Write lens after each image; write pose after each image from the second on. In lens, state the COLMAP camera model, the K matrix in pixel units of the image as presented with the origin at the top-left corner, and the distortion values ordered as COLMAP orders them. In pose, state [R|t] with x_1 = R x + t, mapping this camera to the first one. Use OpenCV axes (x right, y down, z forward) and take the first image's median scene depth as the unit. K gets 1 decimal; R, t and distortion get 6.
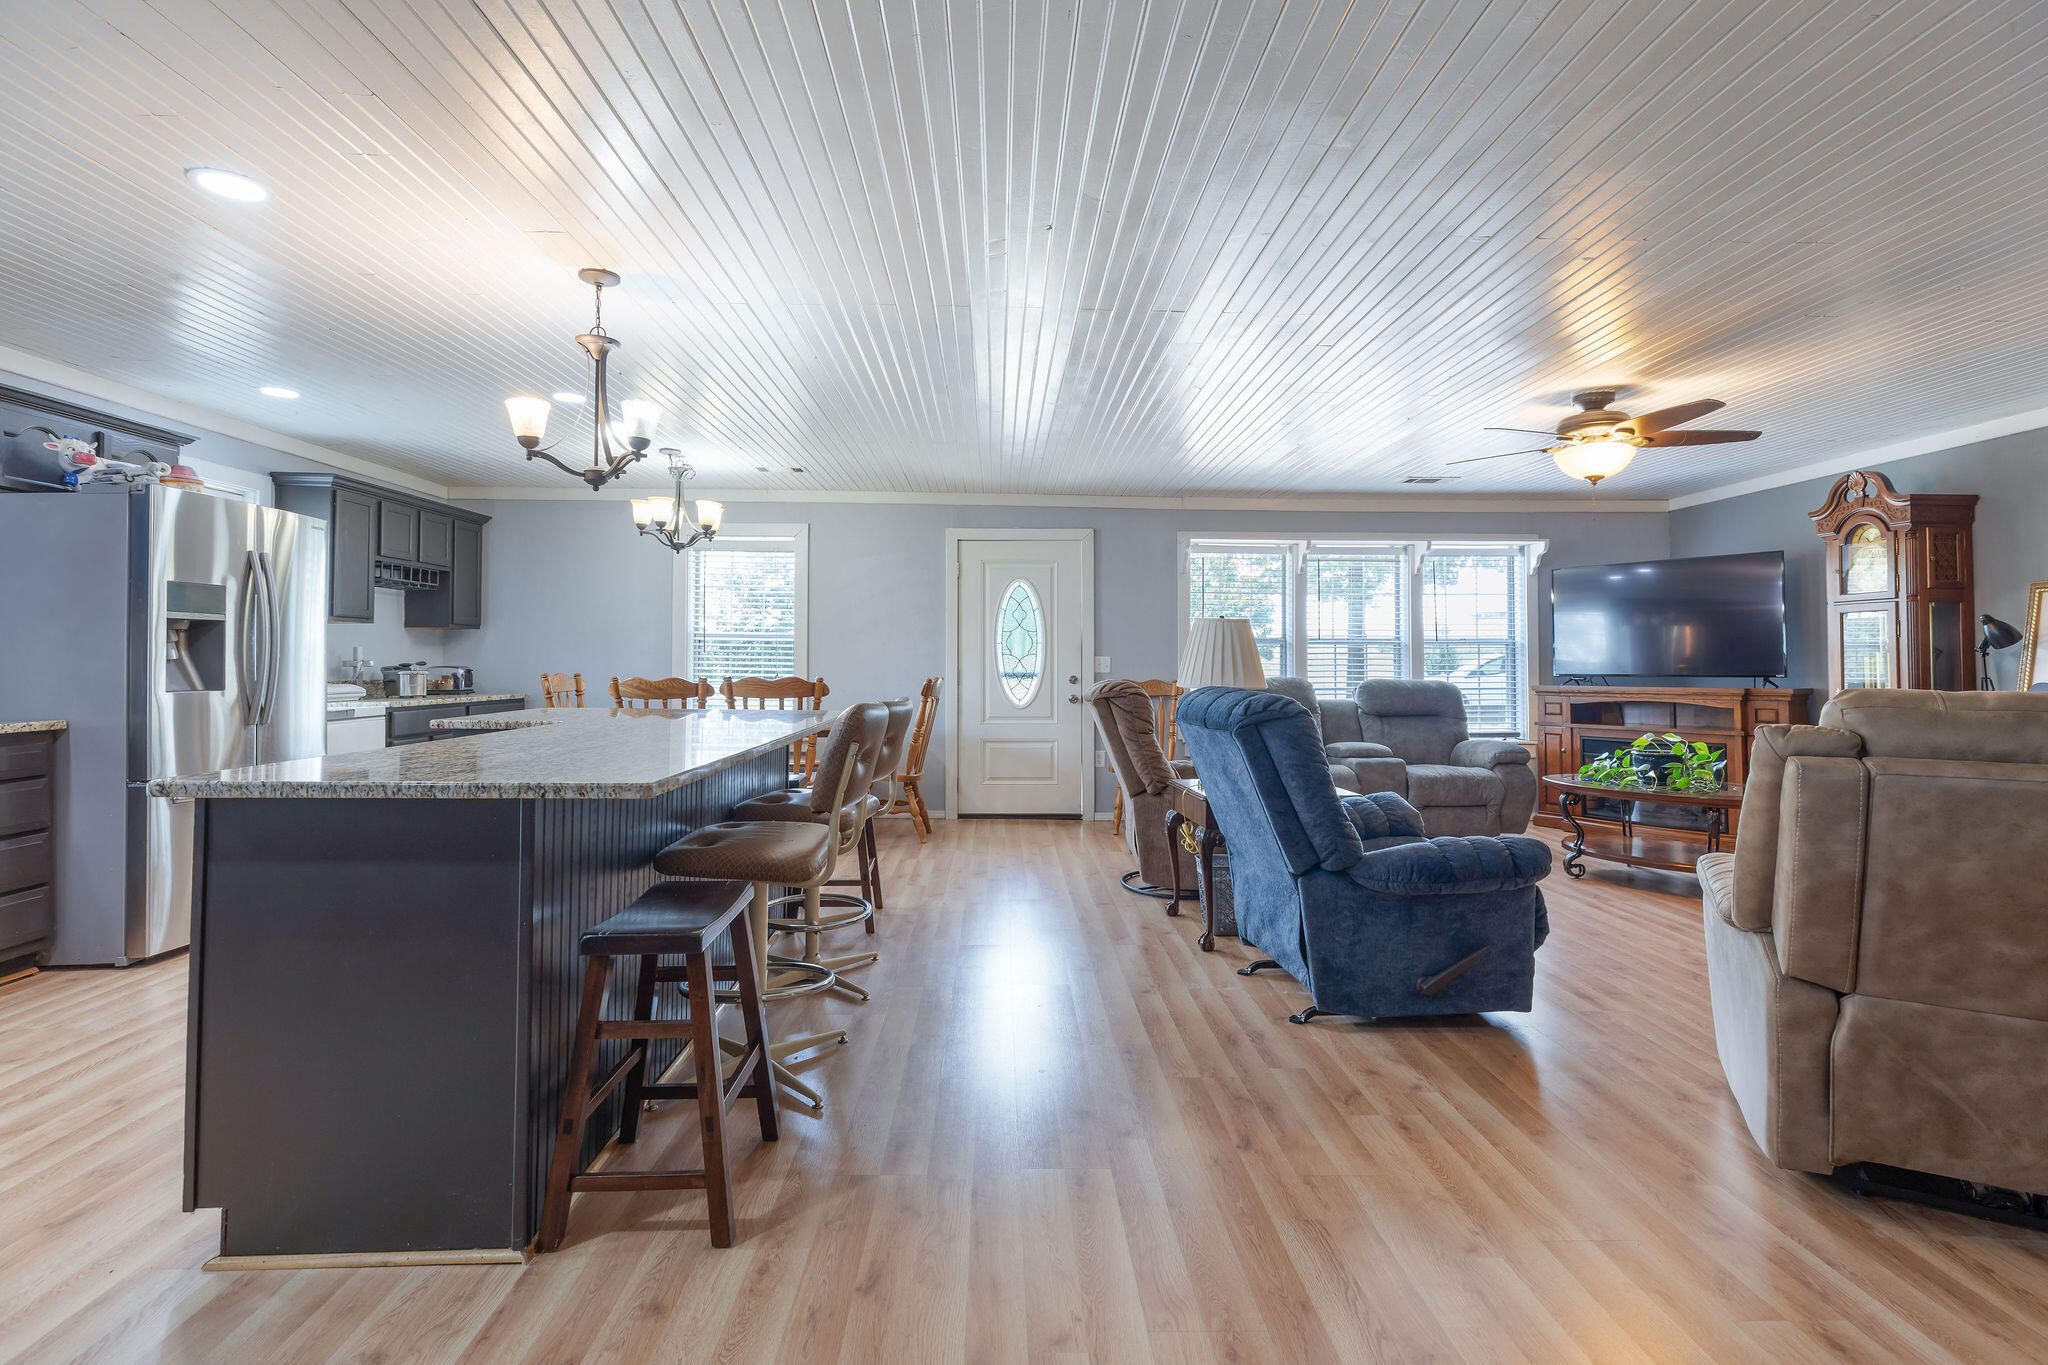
lens RADIAL K [[957.6, 0, 1012.9], [0, 957.6, 628.0], [0, 0, 1]] dist [-0.010012, 0.007836]
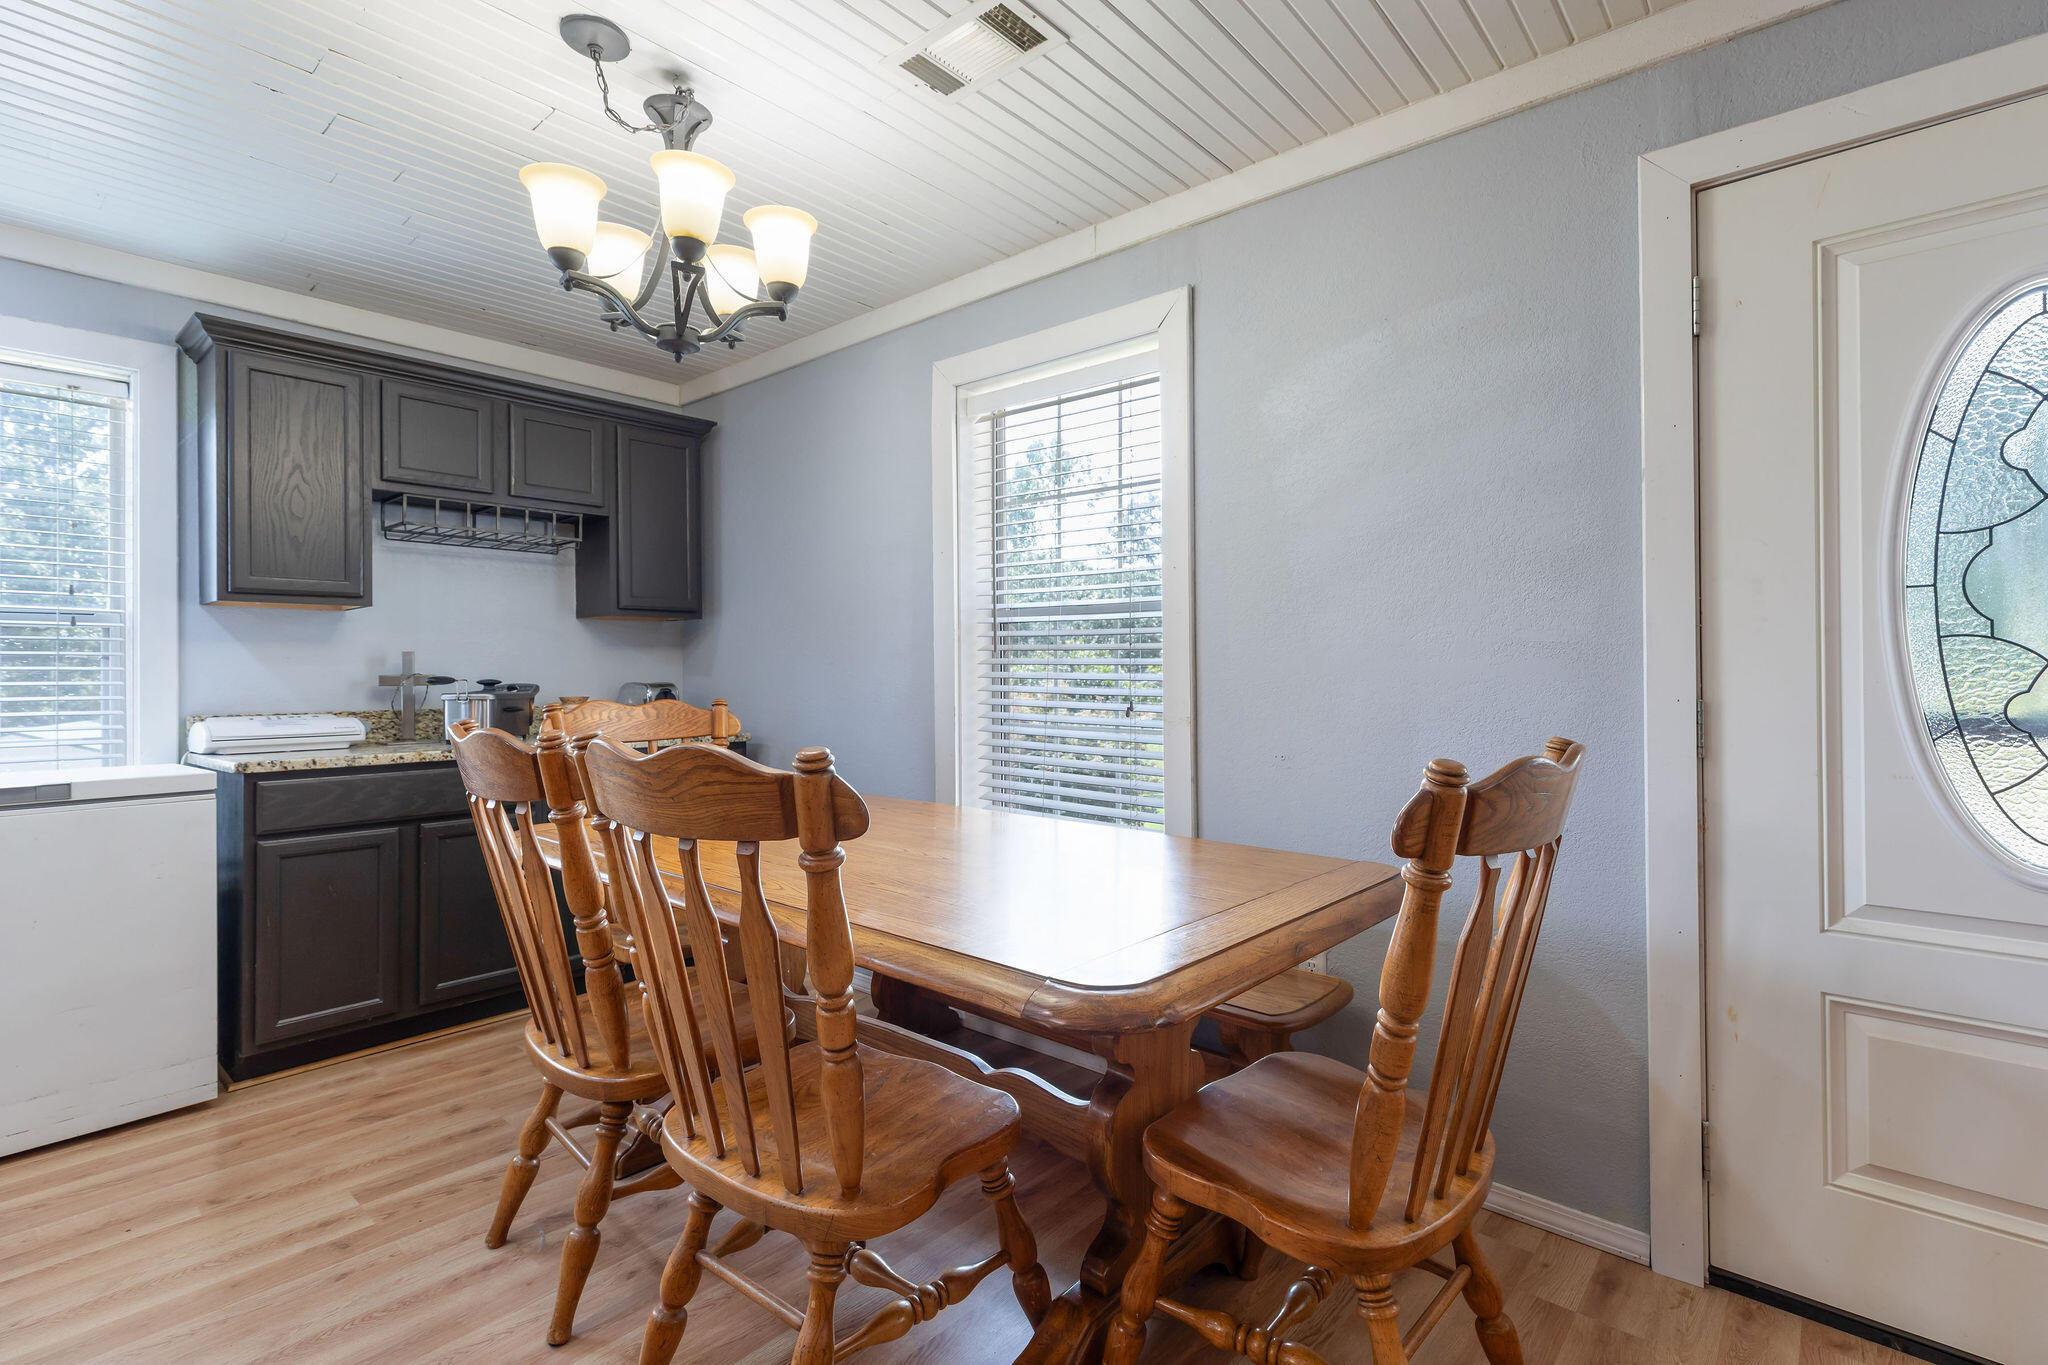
lens RADIAL K [[957.6, 0, 1068.7], [0, 957.6, 670.7], [0, 0, 1]] dist [-0.010012, 0.007836]
pose [[0.732743, -0.002833, -0.680500, -0.008049], [0.027020, 0.999324, 0.024933, 0.023054], [0.679969, -0.036657, 0.732324, 0.701432]]
